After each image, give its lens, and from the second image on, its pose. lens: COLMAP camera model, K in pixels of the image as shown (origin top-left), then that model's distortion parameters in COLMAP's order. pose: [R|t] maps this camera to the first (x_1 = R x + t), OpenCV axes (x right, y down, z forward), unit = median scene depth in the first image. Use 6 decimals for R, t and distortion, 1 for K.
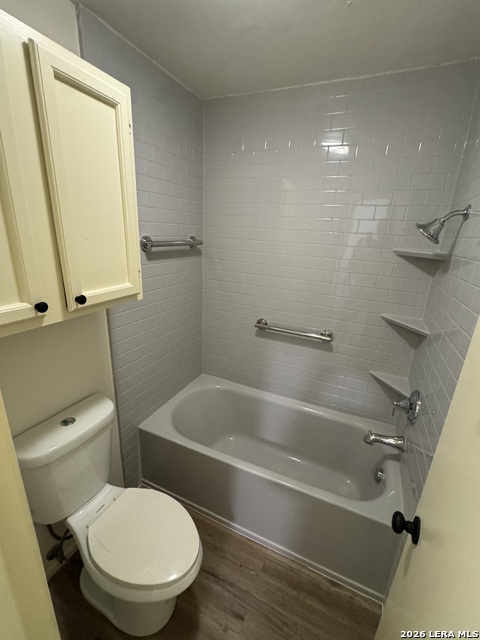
lens RADIAL K [[280.2, 0, 240.0], [0, 280.2, 320.0], [0, 0, 1]] dist [-0.004357, 0.000755]
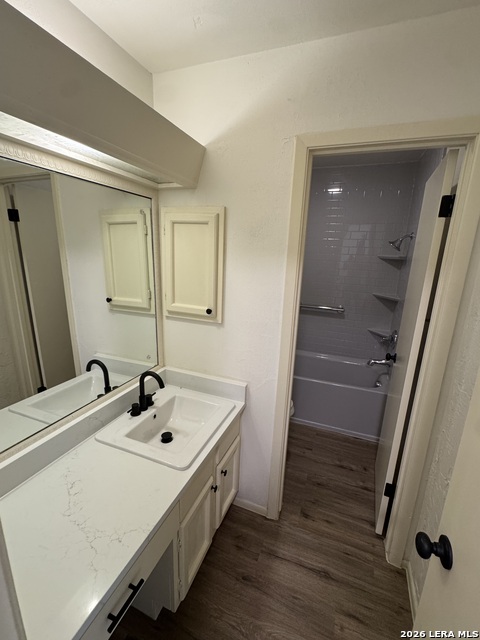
lens RADIAL K [[280.2, 0, 240.0], [0, 280.2, 320.0], [0, 0, 1]] dist [-0.004357, 0.000755]
pose [[0.998561, -0.023674, 0.048111, -0.420114], [0.027062, 0.997108, -0.071022, 0.257444], [-0.046291, 0.072222, 0.996314, -0.705265]]
